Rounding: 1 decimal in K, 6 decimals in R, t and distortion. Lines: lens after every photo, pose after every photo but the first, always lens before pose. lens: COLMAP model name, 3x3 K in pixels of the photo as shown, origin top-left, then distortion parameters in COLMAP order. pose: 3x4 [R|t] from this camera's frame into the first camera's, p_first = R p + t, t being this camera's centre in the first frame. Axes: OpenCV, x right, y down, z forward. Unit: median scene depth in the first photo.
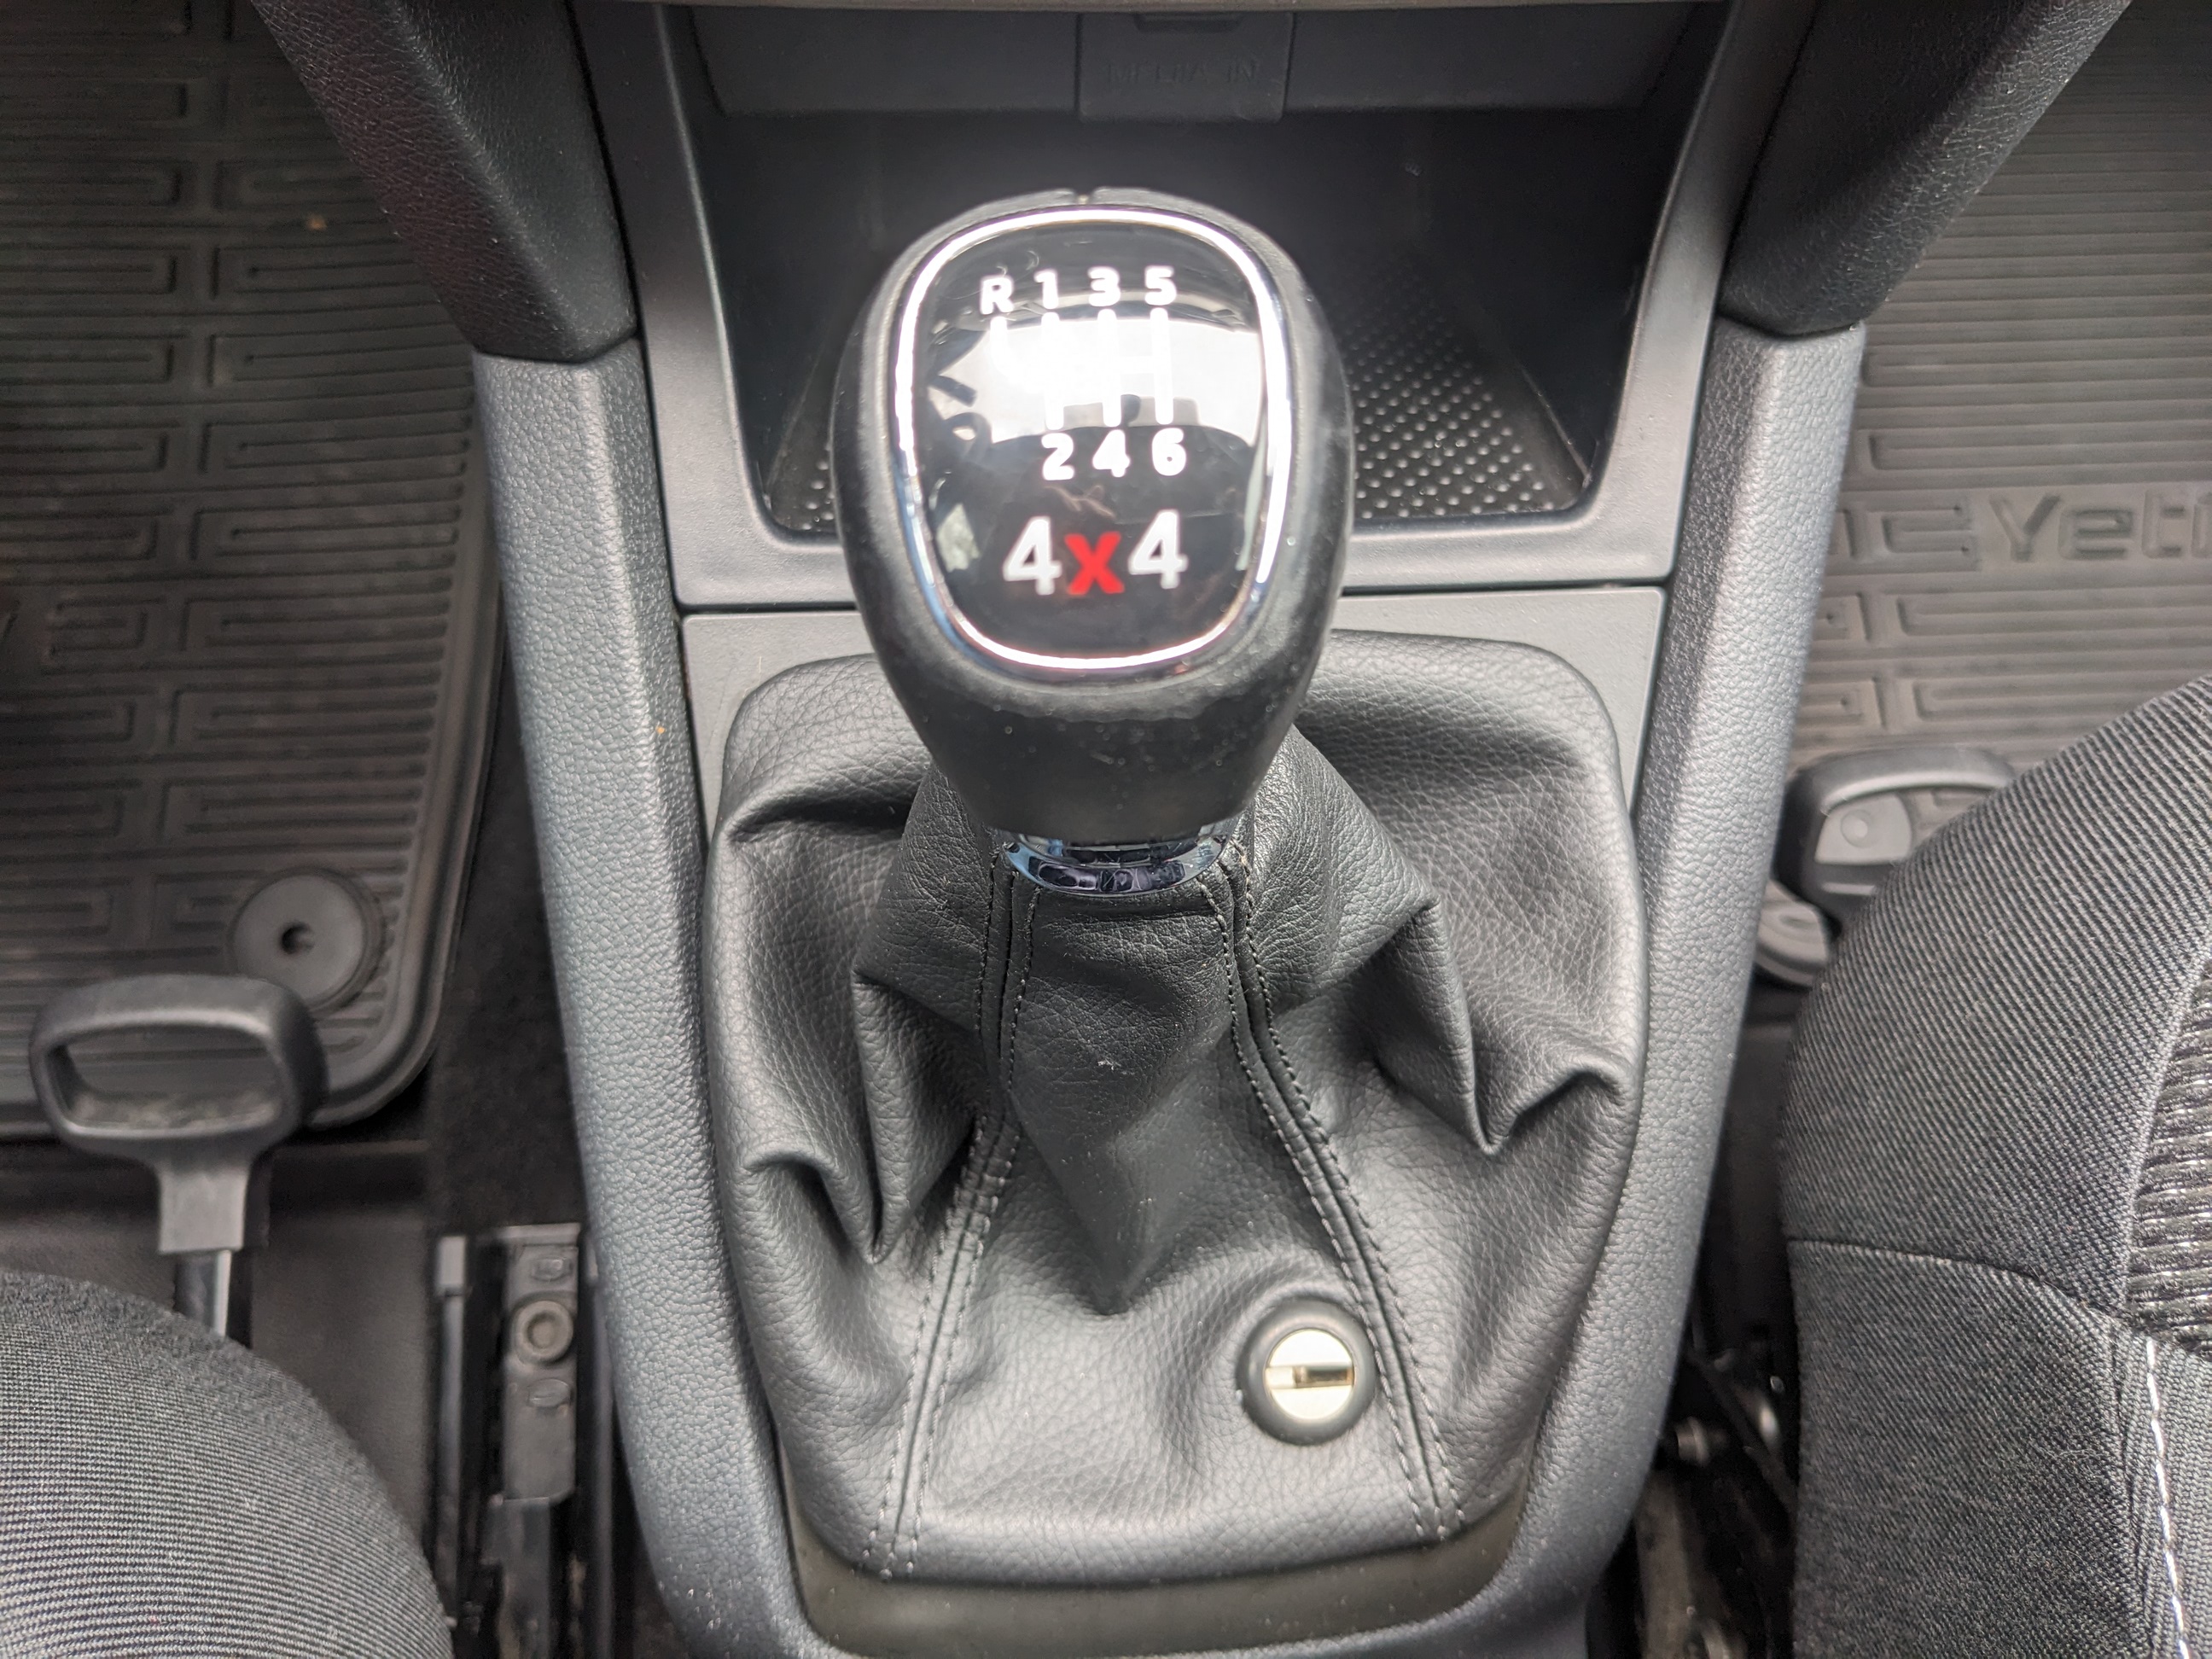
lens RADIAL K [[1796.3, 0, 1106.3], [0, 1796.3, 825.7], [0, 0, 1]] dist [0.009192, -0.000220]
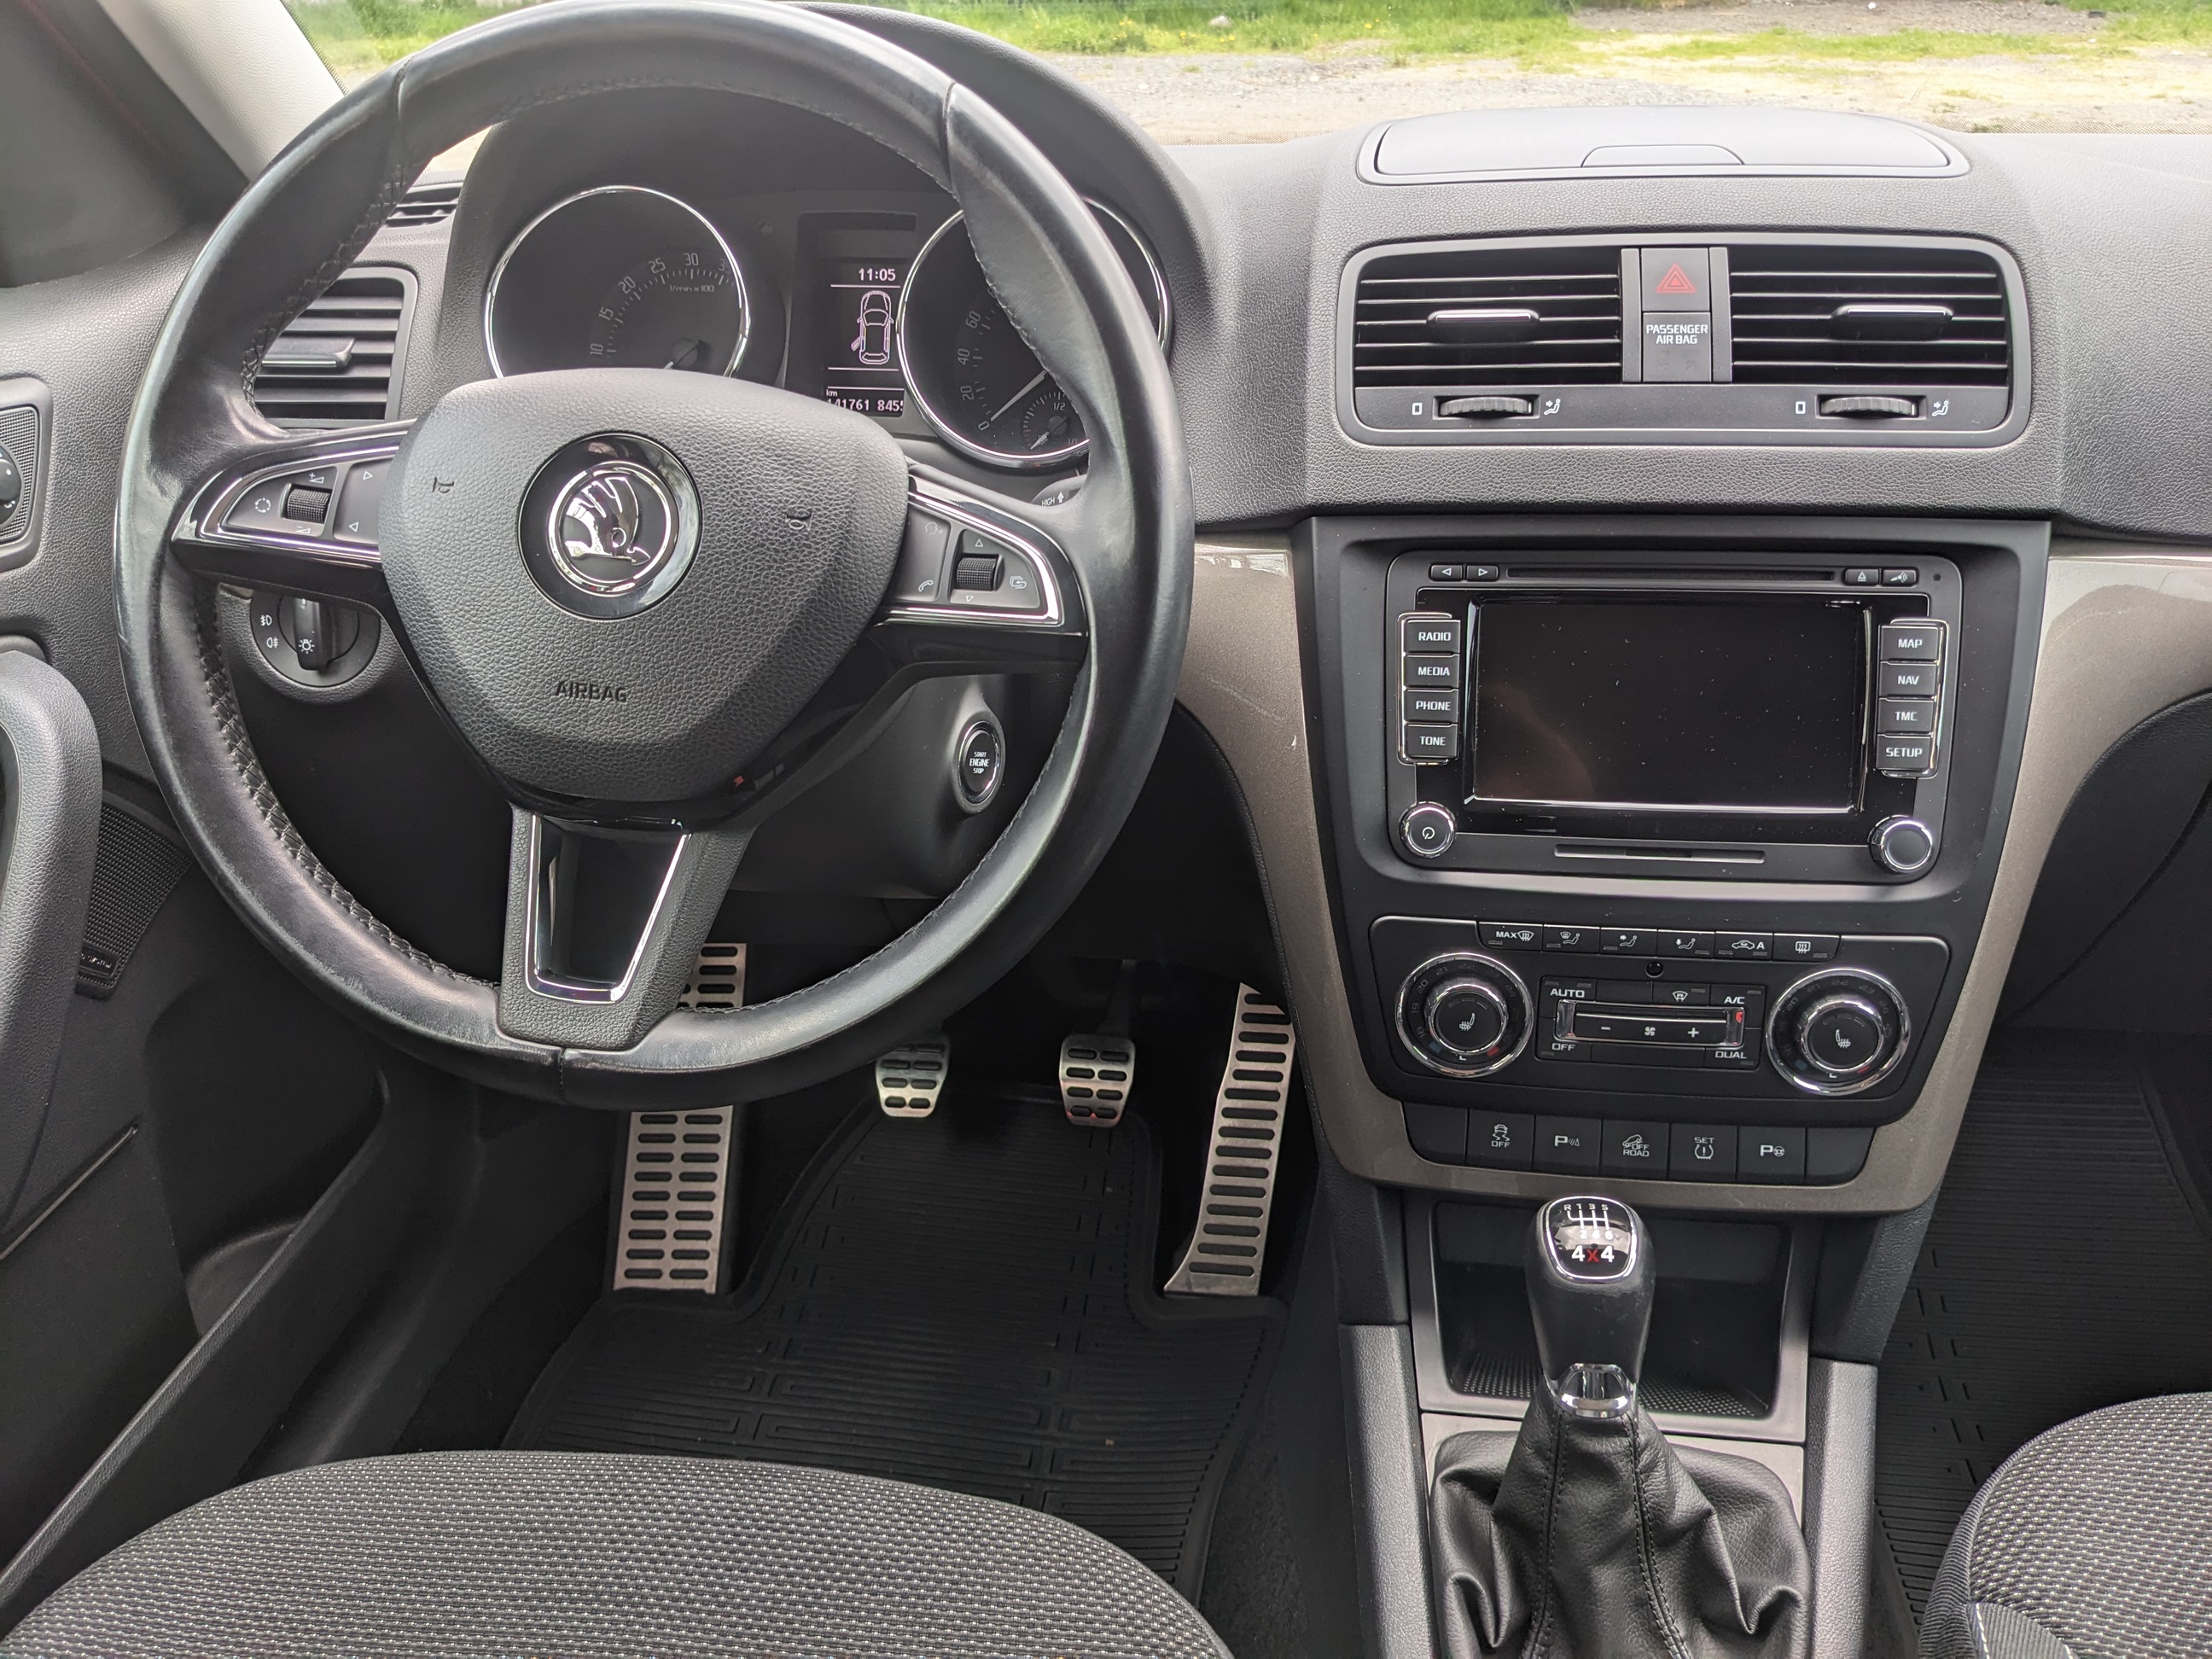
lens RADIAL K [[1796.3, 0, 1107.2], [0, 1796.3, 828.1], [0, 0, 1]] dist [0.009192, -0.000220]
pose [[0.977780, 0.012968, -0.209231, -0.140809], [-0.167540, 0.648244, -0.742772, 1.426348], [0.126001, 0.761322, 0.636012, -1.489179]]
